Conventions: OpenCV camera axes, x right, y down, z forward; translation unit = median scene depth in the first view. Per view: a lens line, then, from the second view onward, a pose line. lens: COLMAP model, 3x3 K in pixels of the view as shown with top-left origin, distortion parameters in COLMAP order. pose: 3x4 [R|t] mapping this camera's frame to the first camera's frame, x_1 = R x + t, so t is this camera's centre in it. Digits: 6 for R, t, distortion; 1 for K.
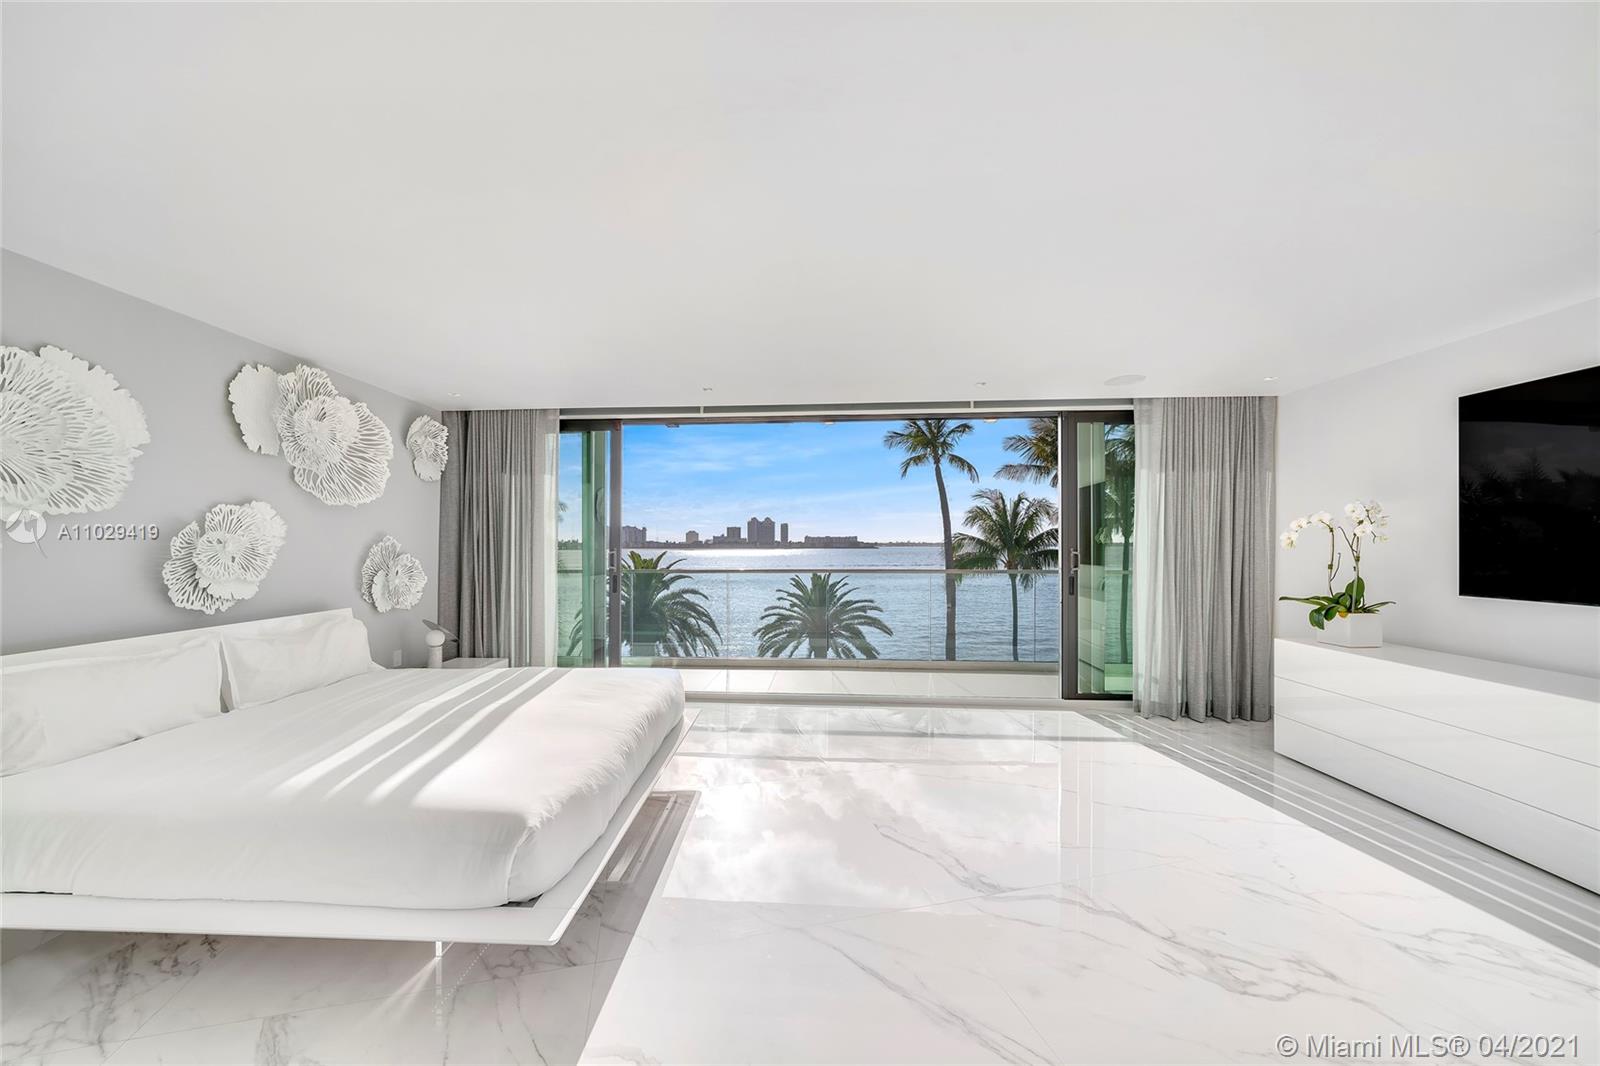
lens RADIAL K [[579.6, 0, 800.0], [0, 579.6, 533.0], [0, 0, 1]] dist [-0.000285, -0.000030]
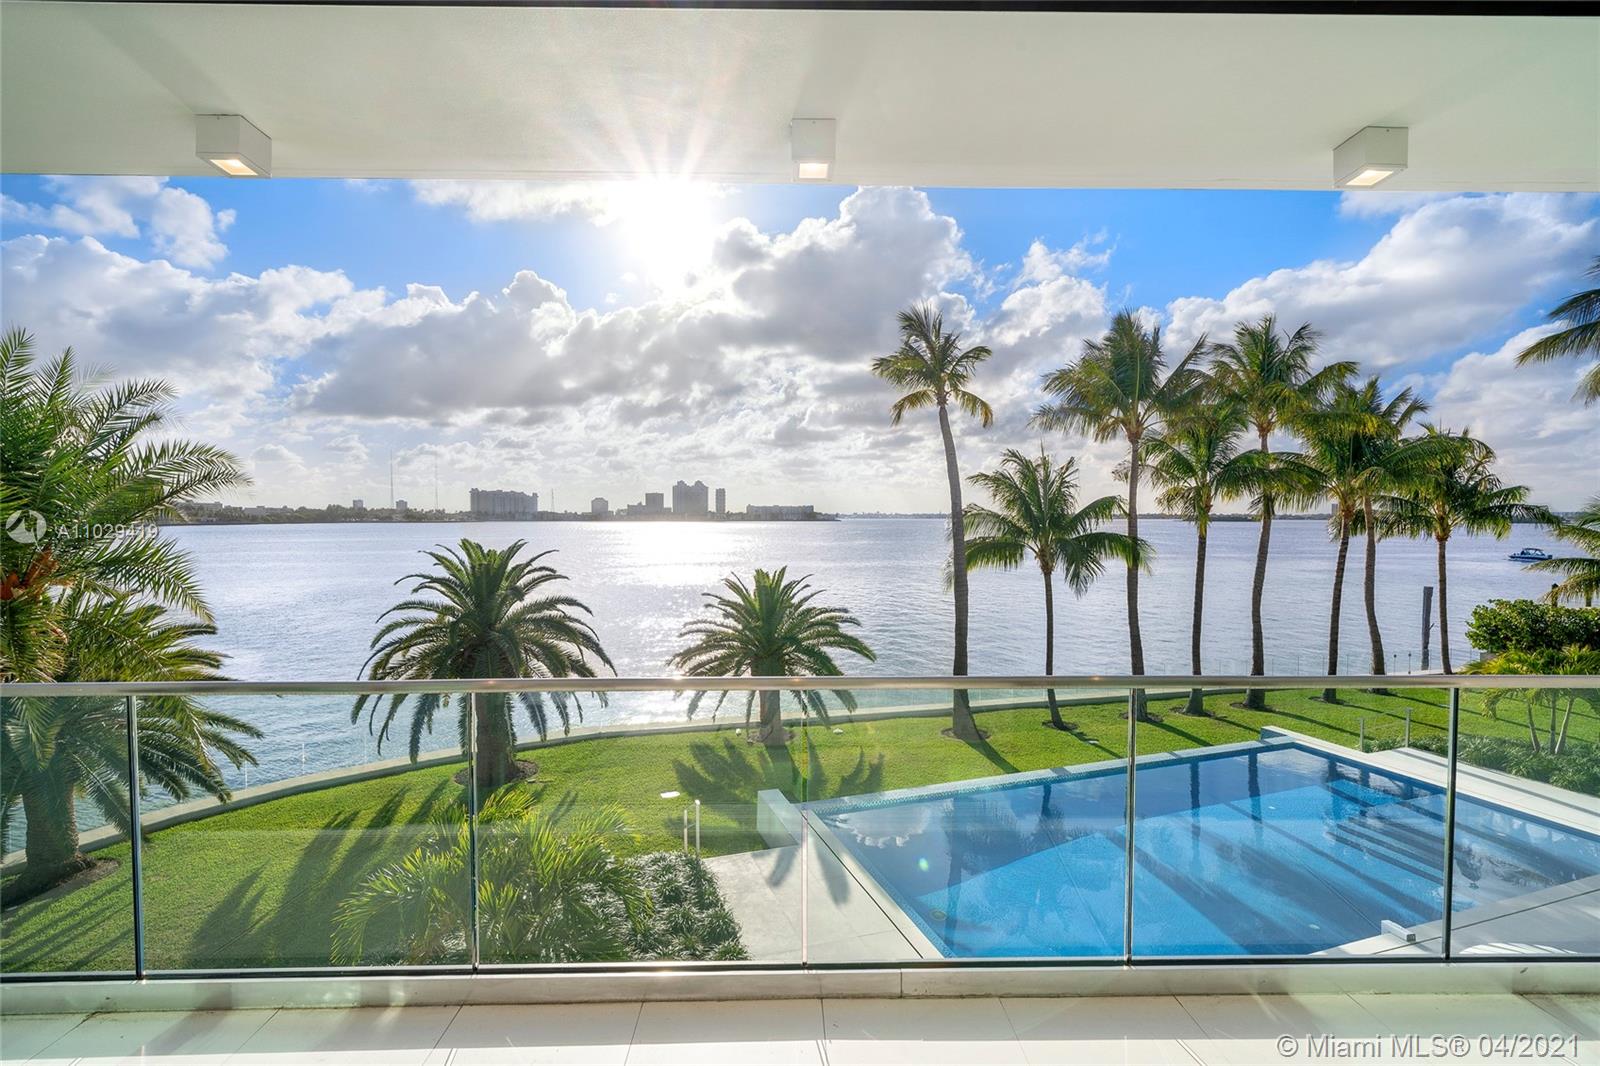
lens RADIAL K [[728.1, 0, 765.2], [0, 728.1, 540.0], [0, 0, 1]] dist [-0.002170, -0.000376]
pose [[0.999422, 0.003689, 0.033783, 0.002937], [-0.005521, 0.998509, 0.054305, -0.008720], [-0.033533, -0.054460, 0.997953, 0.176407]]
